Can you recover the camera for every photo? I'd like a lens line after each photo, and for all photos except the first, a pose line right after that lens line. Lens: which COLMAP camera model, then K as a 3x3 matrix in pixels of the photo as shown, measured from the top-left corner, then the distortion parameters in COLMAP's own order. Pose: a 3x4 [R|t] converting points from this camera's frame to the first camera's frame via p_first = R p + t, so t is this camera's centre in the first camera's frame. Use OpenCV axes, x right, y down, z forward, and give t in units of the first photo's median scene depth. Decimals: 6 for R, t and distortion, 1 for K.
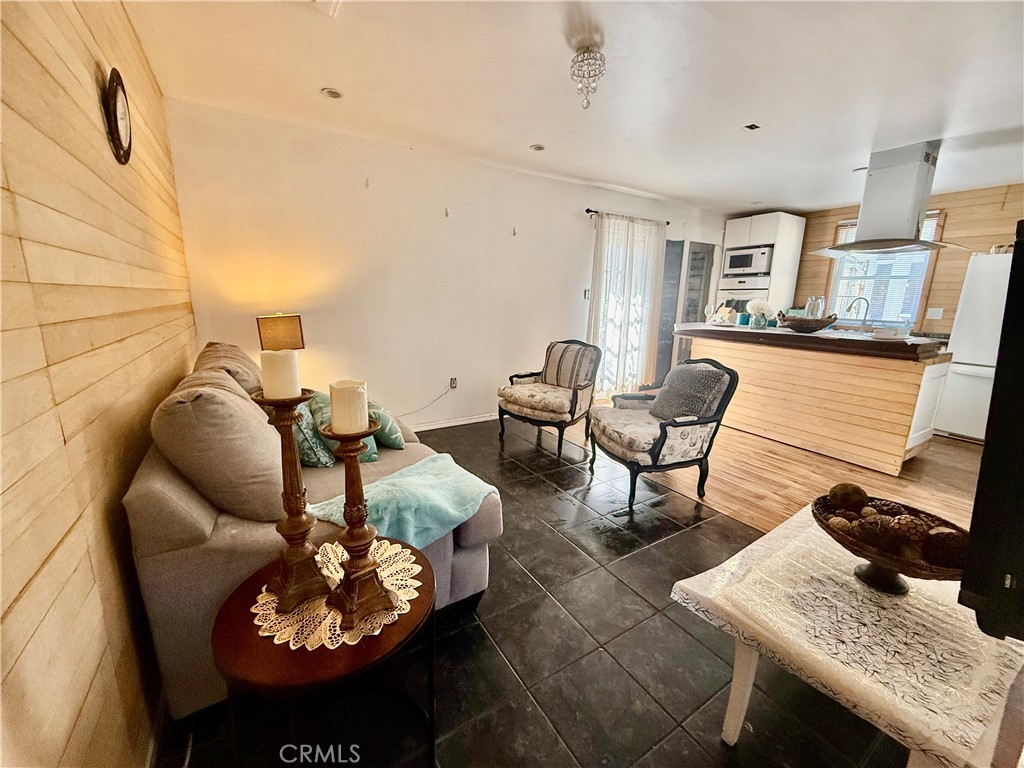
lens RADIAL K [[407.6, 0, 508.3], [0, 407.6, 384.2], [0, 0, 1]] dist [-0.000185, -0.000236]
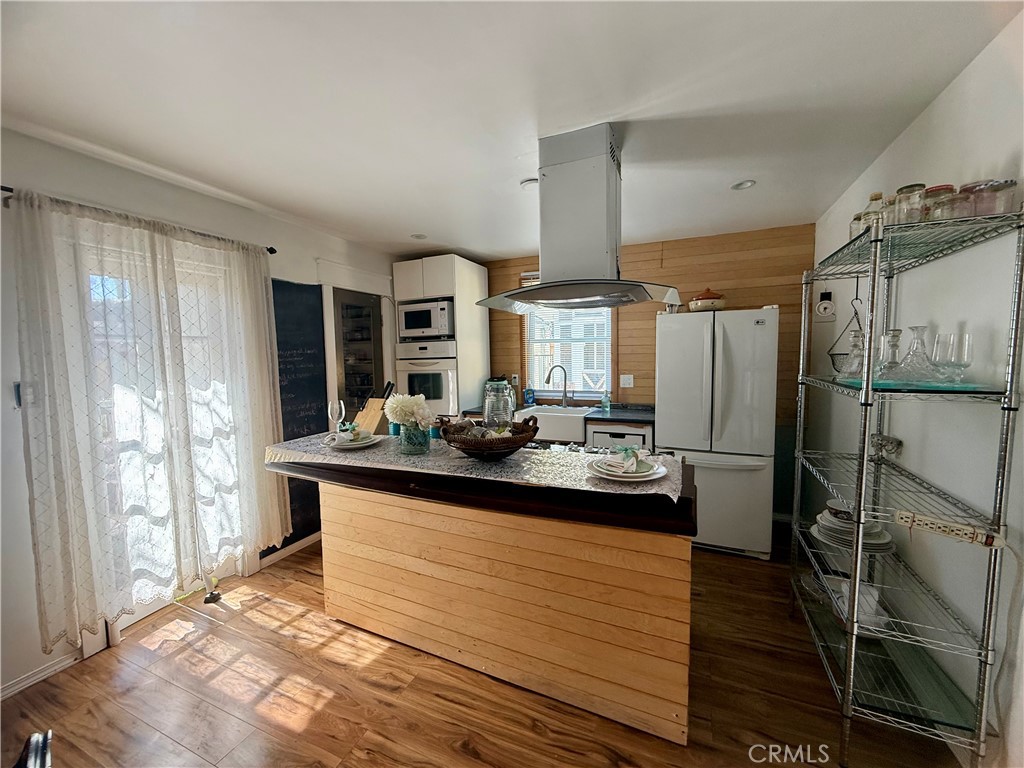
lens RADIAL K [[407.6, 0, 508.3], [0, 407.6, 384.2], [0, 0, 1]] dist [-0.000185, -0.000236]
pose [[0.824446, -0.074791, 0.560977, 0.652034], [0.152200, 0.984013, -0.092491, -0.227037], [-0.545091, 0.161634, 0.822648, 0.780599]]
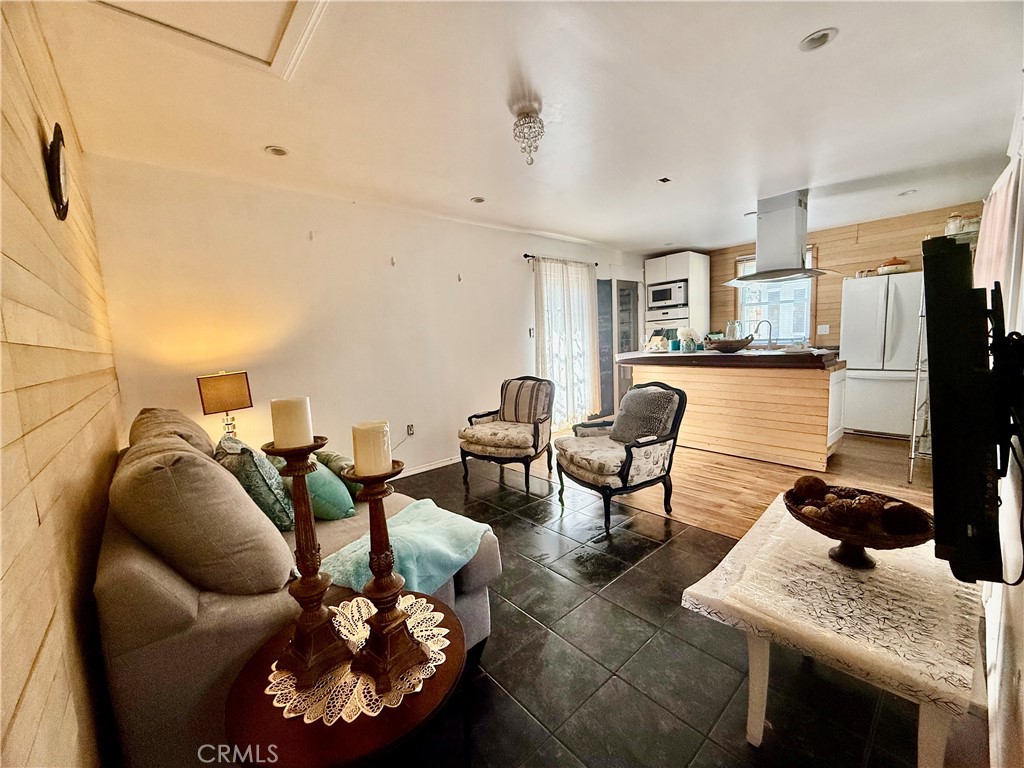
lens RADIAL K [[407.6, 0, 508.3], [0, 407.6, 384.2], [0, 0, 1]] dist [-0.000185, -0.000236]
pose [[0.984396, -0.083439, 0.154924, -0.072520], [0.099262, 0.990286, -0.097368, 0.011040], [-0.145295, 0.111227, 0.983116, -0.007657]]
